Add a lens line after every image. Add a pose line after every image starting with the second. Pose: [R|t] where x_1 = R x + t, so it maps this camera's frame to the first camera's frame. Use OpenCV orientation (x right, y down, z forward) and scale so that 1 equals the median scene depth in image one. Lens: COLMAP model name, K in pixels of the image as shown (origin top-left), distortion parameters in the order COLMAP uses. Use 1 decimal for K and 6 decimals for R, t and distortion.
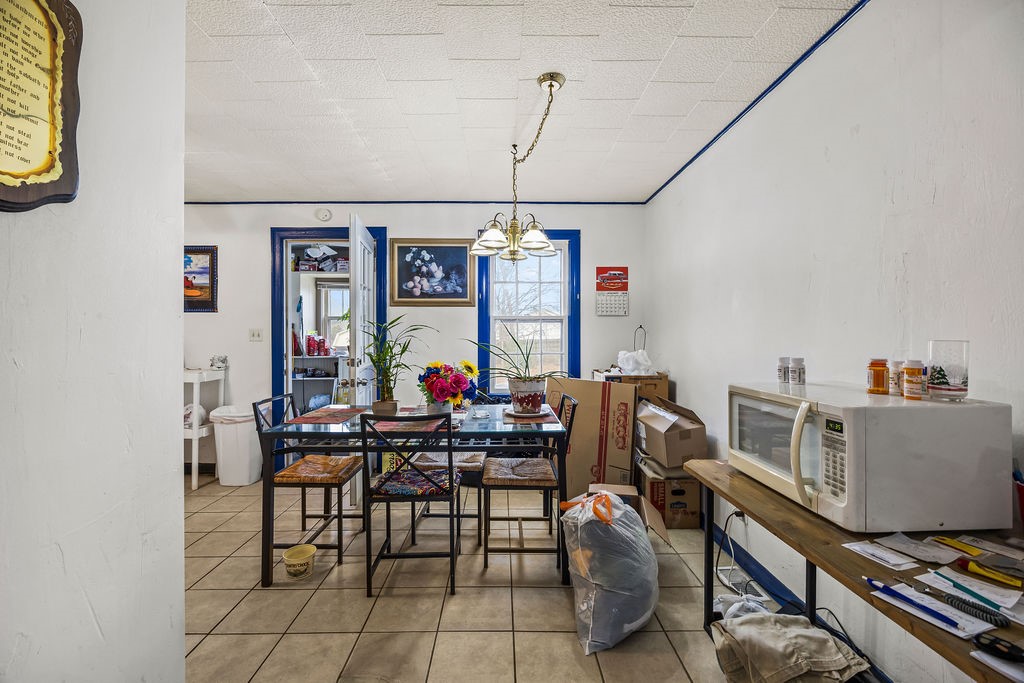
lens RADIAL K [[430.1, 0, 505.4], [0, 430.1, 339.4], [0, 0, 1]] dist [-0.010038, -0.000333]
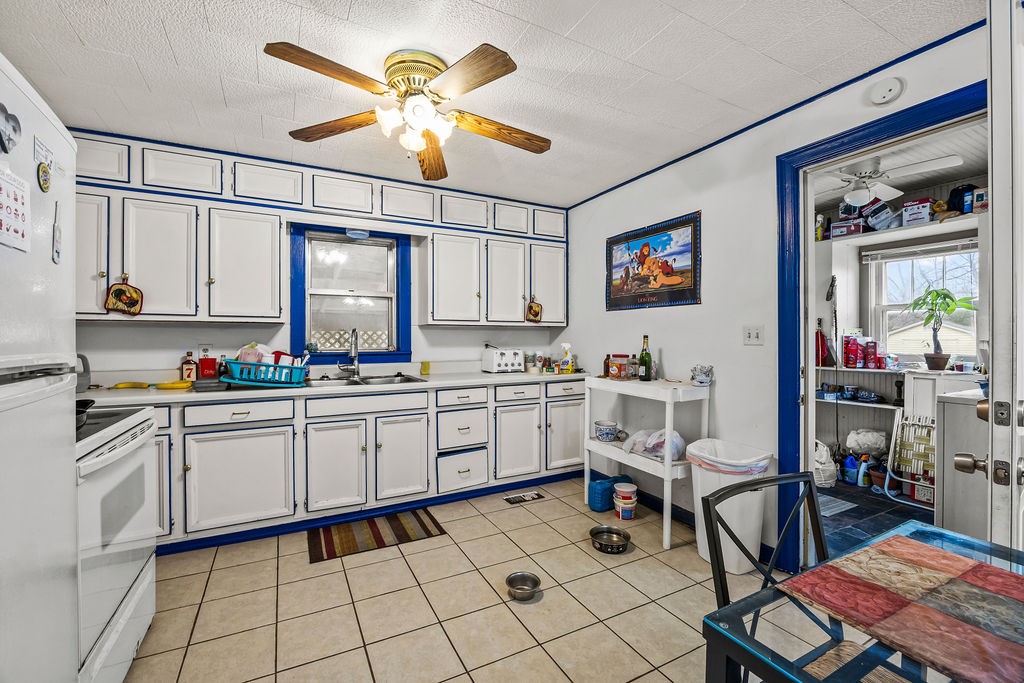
lens RADIAL K [[430.1, 0, 508.9], [0, 430.1, 338.0], [0, 0, 1]] dist [-0.010038, -0.000333]
pose [[0.459436, 0.000040, -0.888211, -0.173339], [-0.005057, 0.999984, -0.002570, -0.002983], [0.888197, 0.005673, 0.459428, 0.363155]]
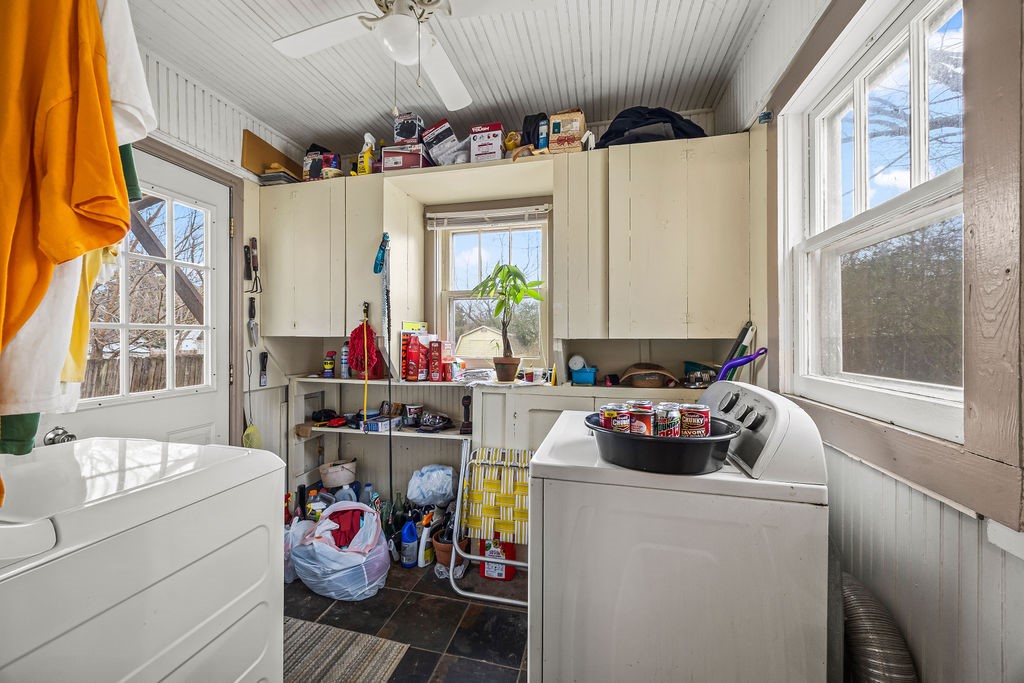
lens RADIAL K [[397.3, 0, 511.1], [0, 397.3, 341.3], [0, 0, 1]] dist [-0.003095, 0.000920]
pose [[0.970185, -0.000059, -0.242366, -0.381944], [-0.001202, 0.999986, -0.005055, 0.001740], [0.242363, 0.005196, 0.970172, 0.938208]]
